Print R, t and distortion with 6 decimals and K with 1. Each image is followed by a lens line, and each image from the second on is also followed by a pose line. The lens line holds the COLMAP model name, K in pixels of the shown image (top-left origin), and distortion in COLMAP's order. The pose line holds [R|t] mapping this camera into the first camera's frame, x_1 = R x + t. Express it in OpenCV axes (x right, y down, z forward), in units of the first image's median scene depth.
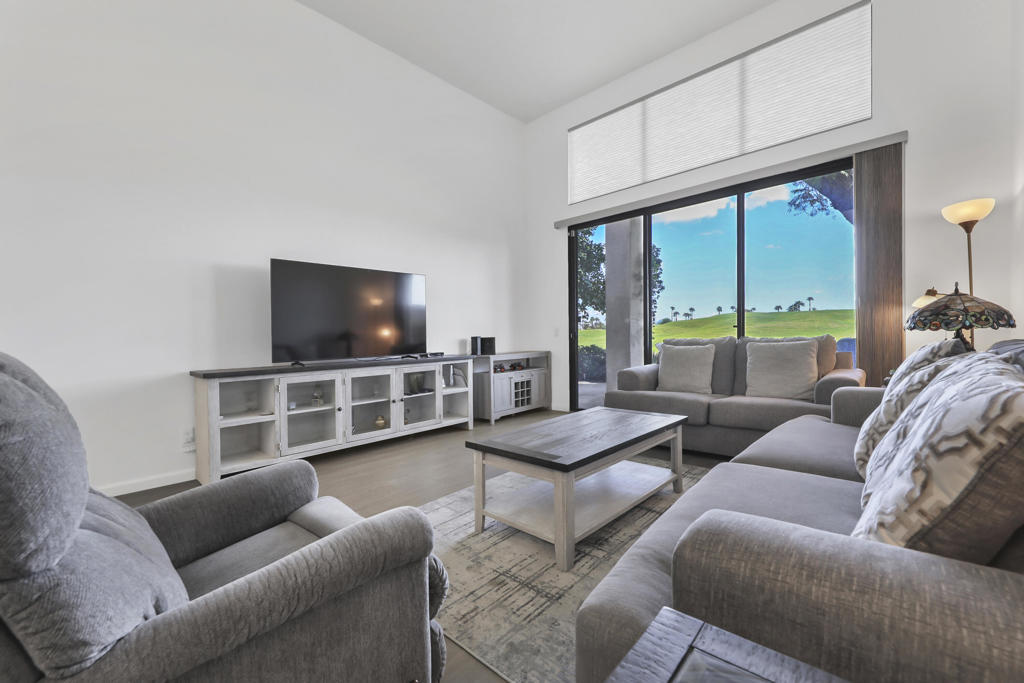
lens RADIAL K [[424.8, 0, 516.1], [0, 424.8, 344.4], [0, 0, 1]] dist [0.010430, -0.000281]
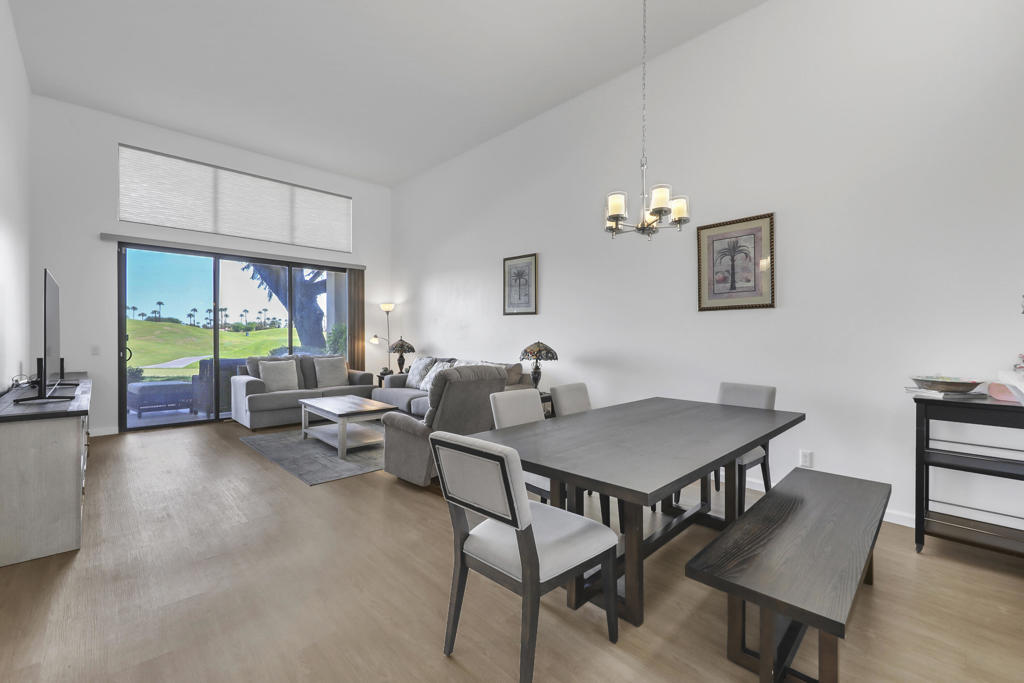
lens RADIAL K [[424.8, 0, 516.1], [0, 424.8, 344.4], [0, 0, 1]] dist [0.010430, -0.000281]
pose [[0.043896, 0.014795, 0.998927, -0.905212], [0.015607, 0.999758, -0.015494, -0.016773], [-0.998914, 0.016270, 0.043655, 0.064941]]
